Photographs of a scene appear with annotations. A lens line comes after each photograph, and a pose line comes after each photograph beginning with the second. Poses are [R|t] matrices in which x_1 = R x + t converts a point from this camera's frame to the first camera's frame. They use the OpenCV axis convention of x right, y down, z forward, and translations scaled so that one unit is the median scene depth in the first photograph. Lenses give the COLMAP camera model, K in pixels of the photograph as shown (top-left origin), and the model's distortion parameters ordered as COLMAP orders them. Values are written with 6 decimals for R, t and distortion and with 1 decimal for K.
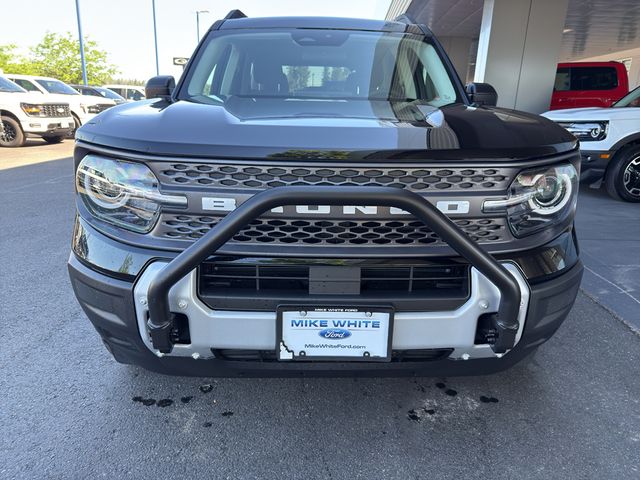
lens RADIAL K [[463.3, 0, 316.8], [0, 463.3, 239.8], [0, 0, 1]] dist [0.039195, -0.042049]
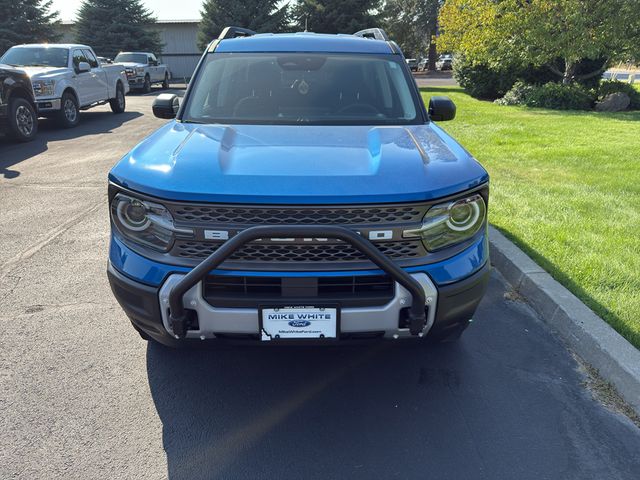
lens RADIAL K [[463.3, 0, 321.9], [0, 463.3, 242.7], [0, 0, 1]] dist [0.039195, -0.042049]
pose [[0.999975, -0.006888, 0.001601, 0.107719], [0.006734, 0.996633, 0.081717, -0.162875], [-0.002159, -0.081704, 0.996654, -0.414355]]
